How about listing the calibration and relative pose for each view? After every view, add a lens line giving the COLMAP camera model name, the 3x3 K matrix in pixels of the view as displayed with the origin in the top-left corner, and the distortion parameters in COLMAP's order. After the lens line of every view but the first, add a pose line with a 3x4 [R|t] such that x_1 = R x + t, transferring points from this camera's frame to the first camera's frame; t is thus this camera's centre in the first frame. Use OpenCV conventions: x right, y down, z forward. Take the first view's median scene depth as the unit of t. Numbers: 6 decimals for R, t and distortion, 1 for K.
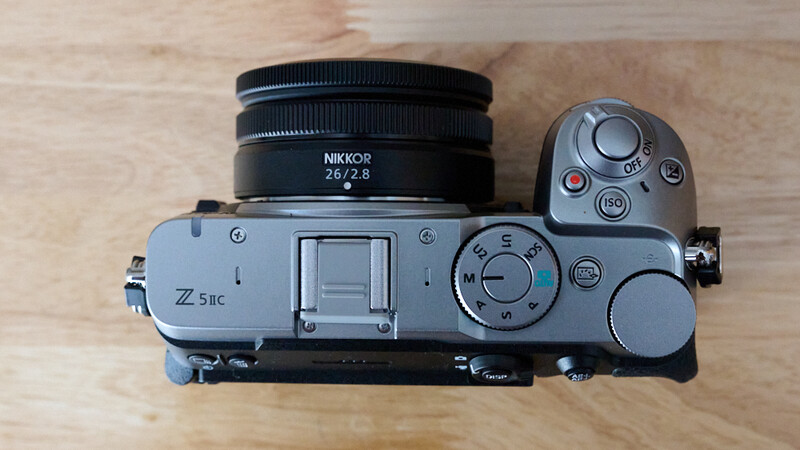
lens RADIAL K [[673.8, 0, 400.0], [0, 673.8, 225.0], [0, 0, 1]] dist [-0.002332, -0.003647]
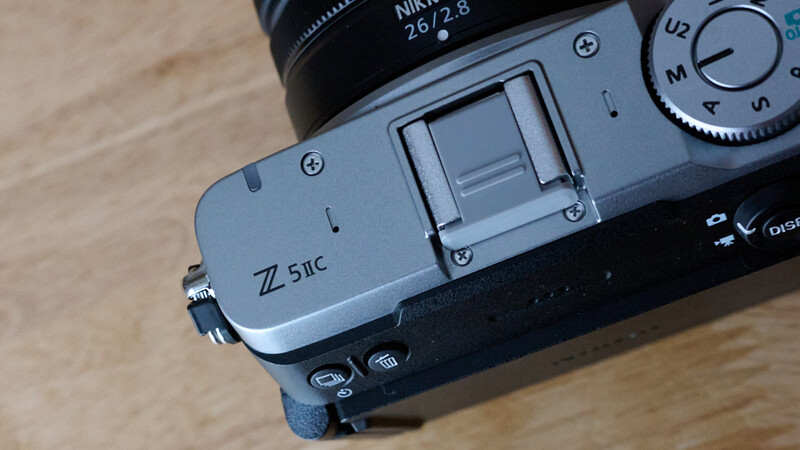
lens RADIAL K [[954.5, 0, 400.0], [0, 954.5, 225.0], [0, 0, 1]] dist [0.000795, -0.003774]
pose [[0.918788, -0.356170, -0.170213, -0.029427], [0.336367, 0.932055, -0.134652, 0.257186], [0.206607, 0.066463, 0.976164, 0.135034]]
